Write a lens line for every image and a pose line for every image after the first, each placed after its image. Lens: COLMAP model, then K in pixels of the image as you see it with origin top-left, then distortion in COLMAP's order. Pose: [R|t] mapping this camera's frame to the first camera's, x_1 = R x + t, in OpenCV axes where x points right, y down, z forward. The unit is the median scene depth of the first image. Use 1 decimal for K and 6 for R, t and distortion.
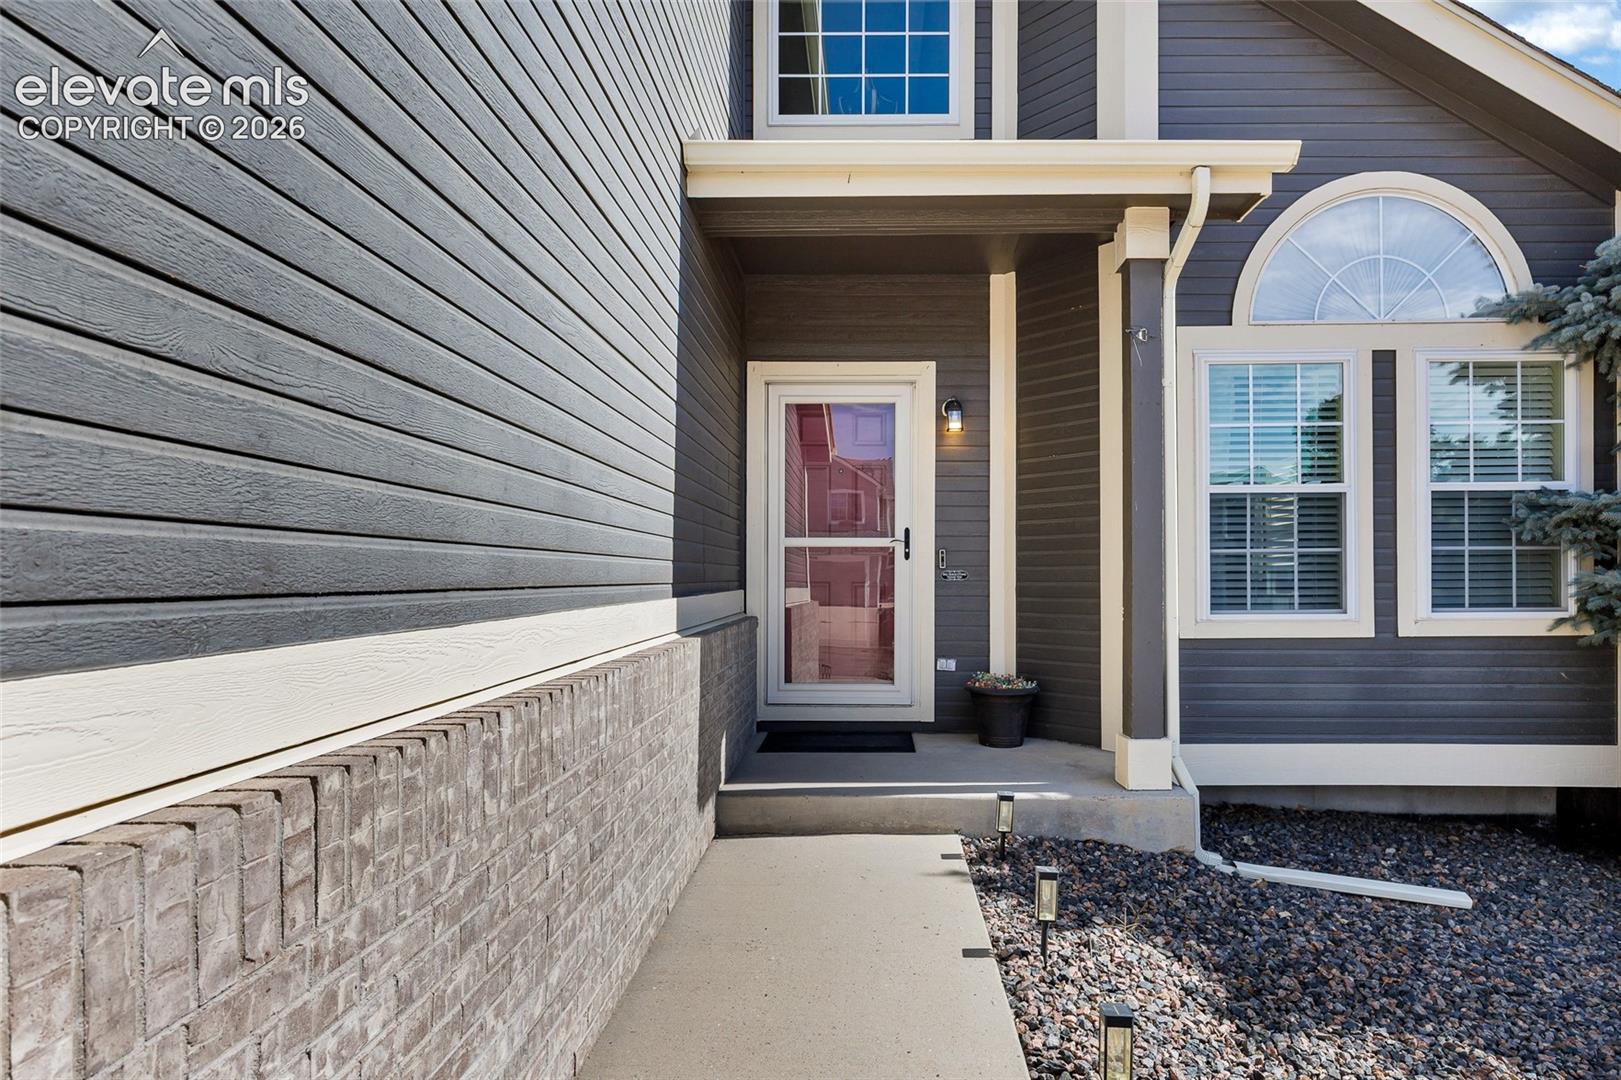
lens RADIAL K [[917.1, 0, 807.9], [0, 917.1, 589.1], [0, 0, 1]] dist [-0.001805, -0.001202]
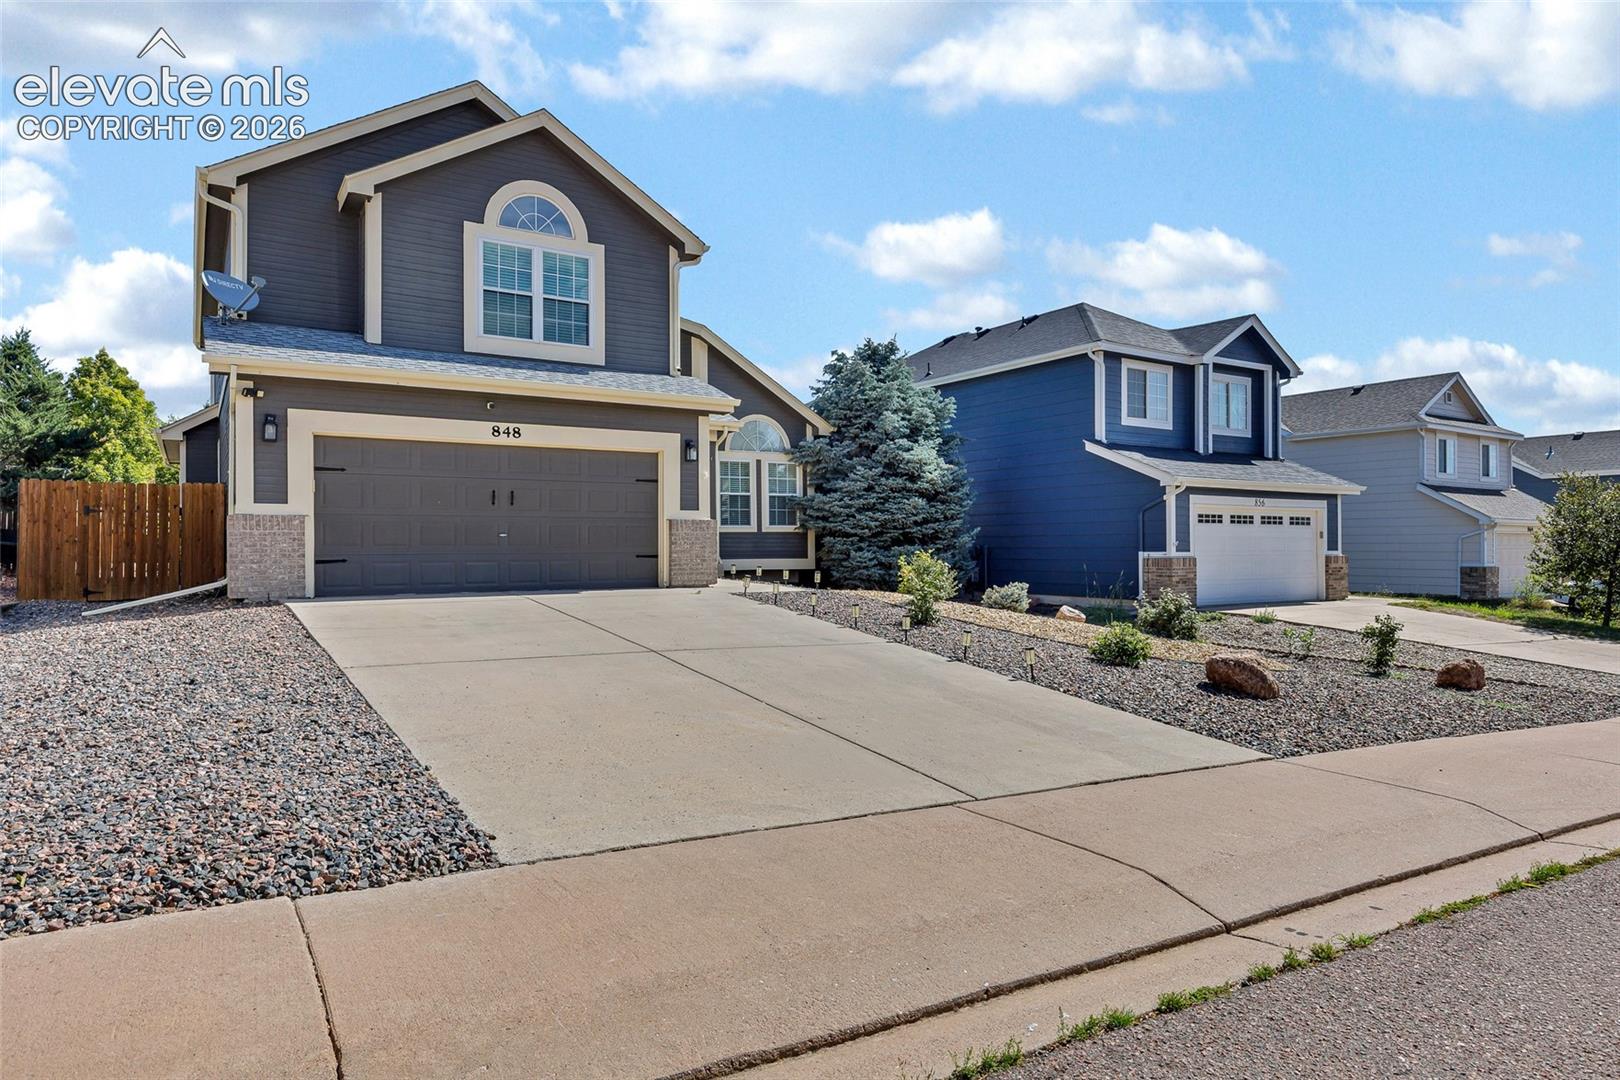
lens RADIAL K [[895.0, 0, 810.0], [0, 895.0, 540.0], [0, 0, 1]] dist [-0.000275, -0.000155]
pose [[0.815351, -0.000067, 0.578967, -1.426122], [0.013562, 0.999728, -0.018983, 0.162902], [-0.578808, 0.023329, 0.815130, -2.270113]]
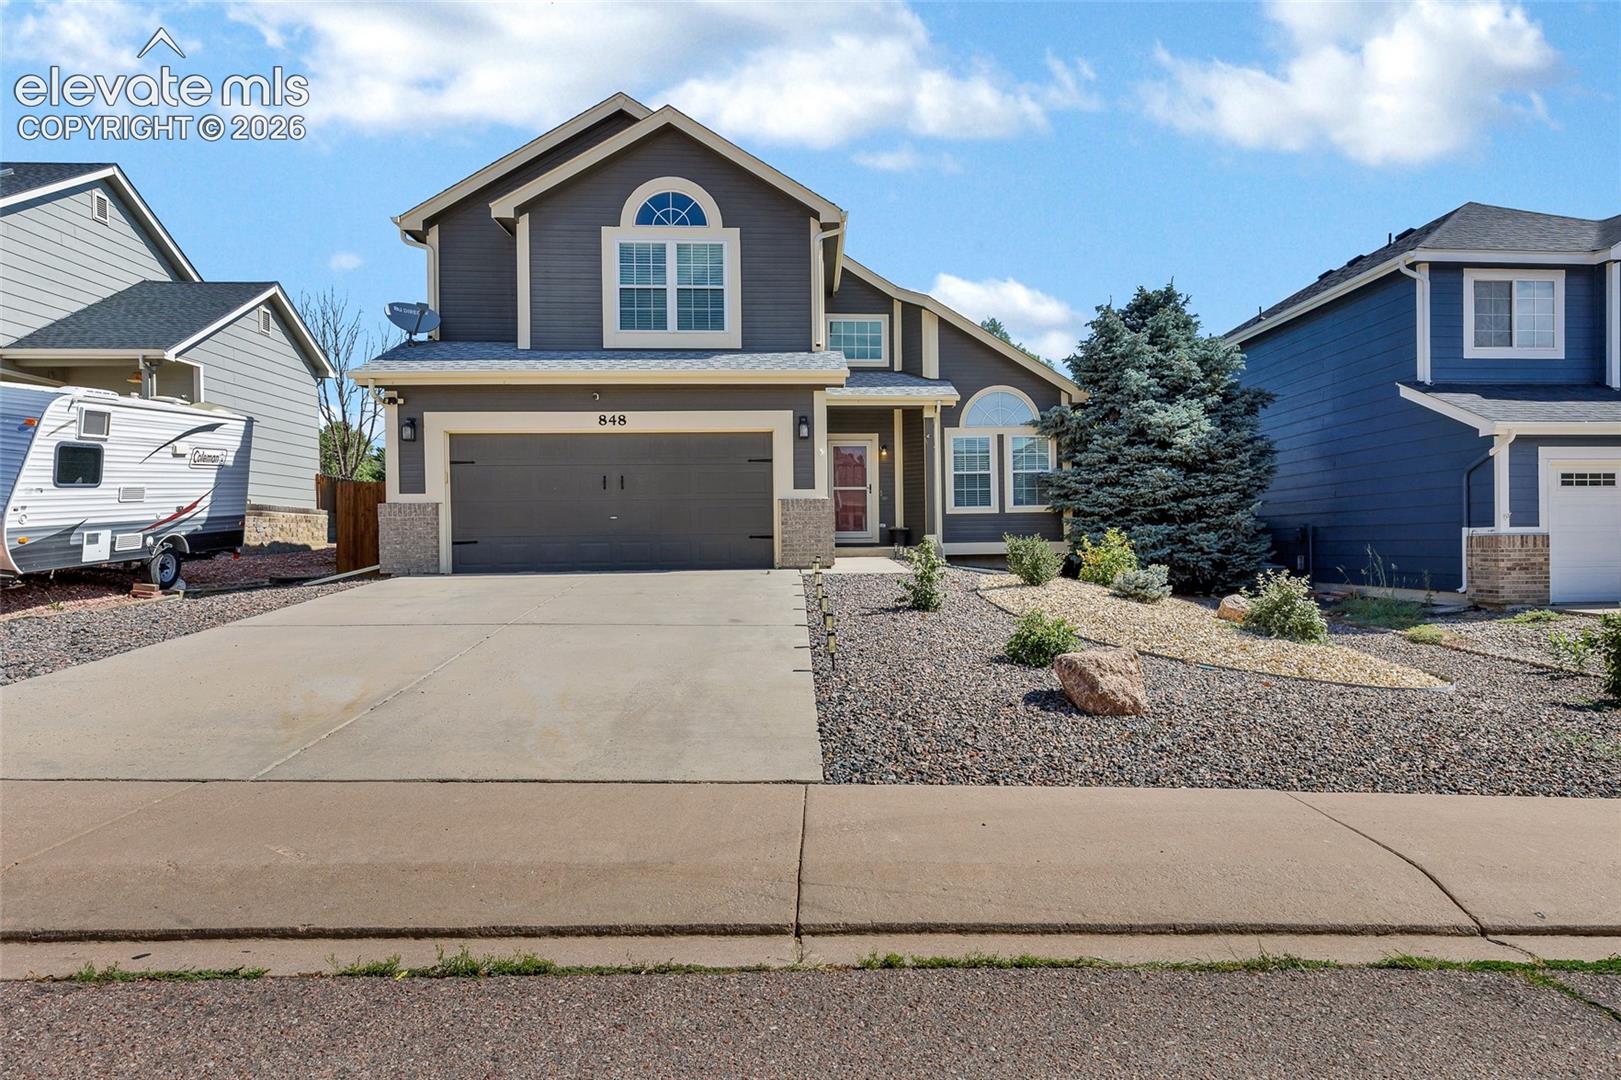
lens RADIAL K [[913.0, 0, 887.0], [0, 913.0, 547.8], [0, 0, 1]] dist [-0.002748, -0.001426]
pose [[0.987893, -0.016068, 0.154302, -0.384784], [0.017448, 0.999819, -0.007594, 0.210361], [-0.154152, 0.010195, 0.987994, -2.517920]]
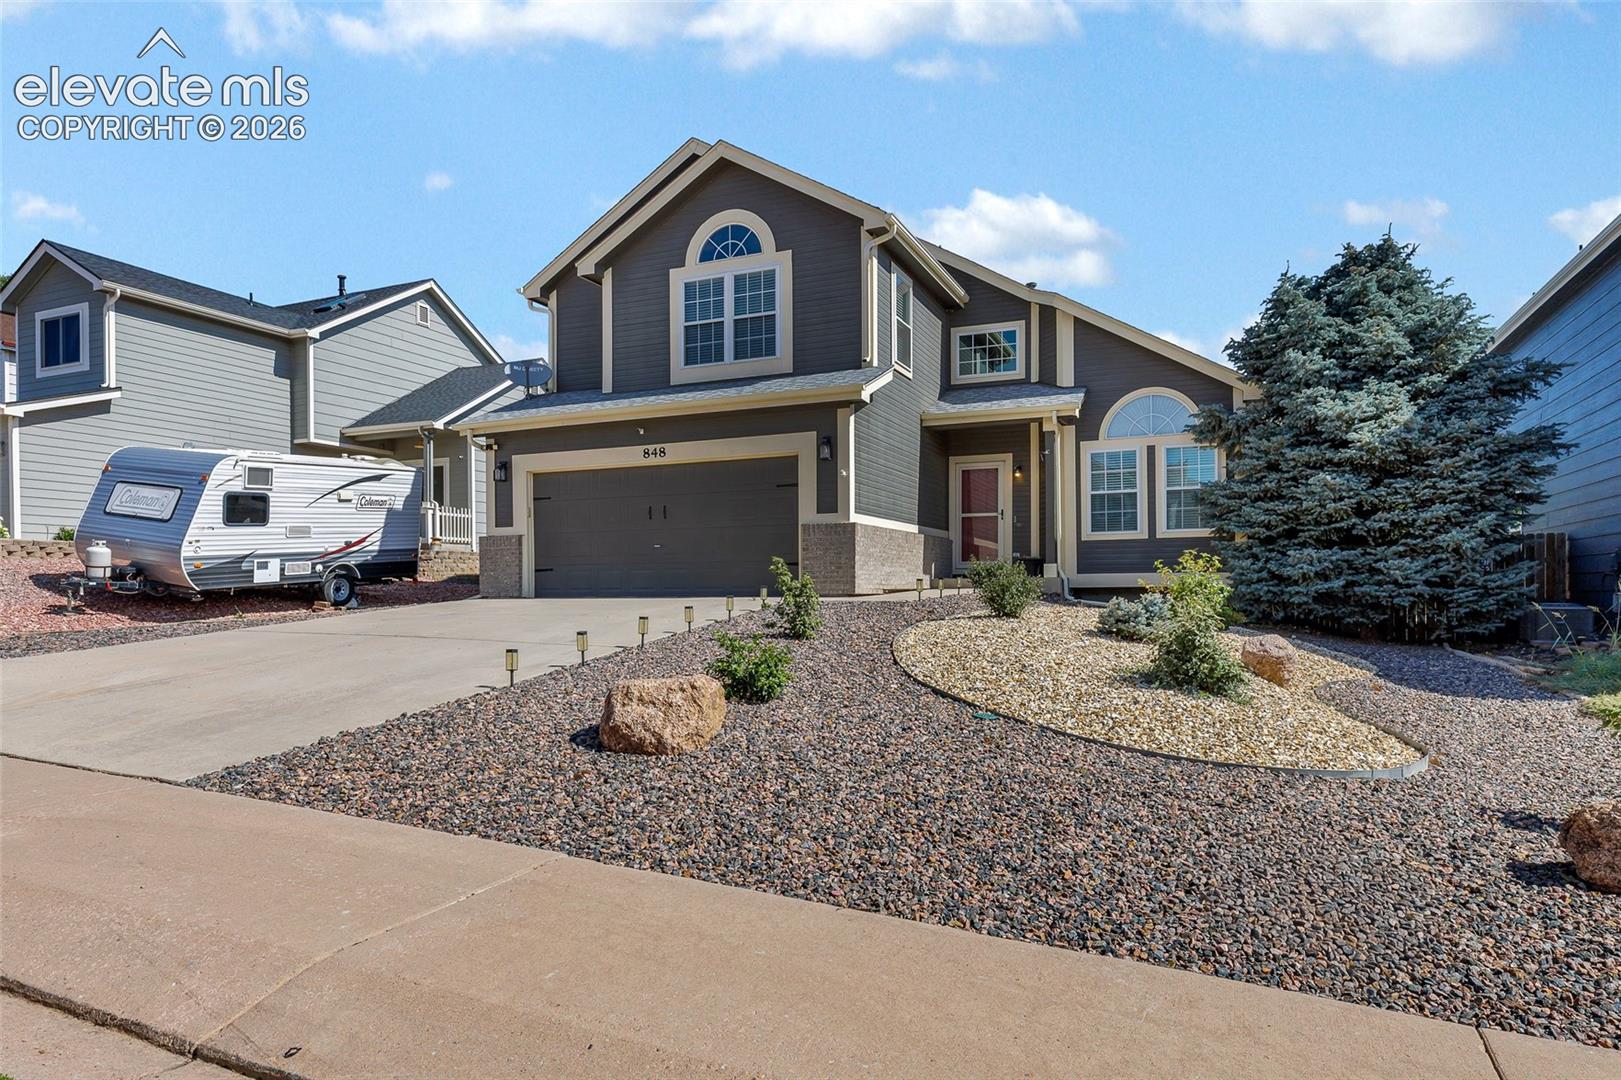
lens RADIAL K [[917.1, 0, 807.9], [0, 917.1, 589.1], [0, 0, 1]] dist [-0.001805, -0.001202]
pose [[0.949813, -0.009480, -0.312674, 0.491691], [0.006184, 0.999914, -0.011532, 0.252214], [0.312757, 0.009020, 0.949790, -2.292984]]
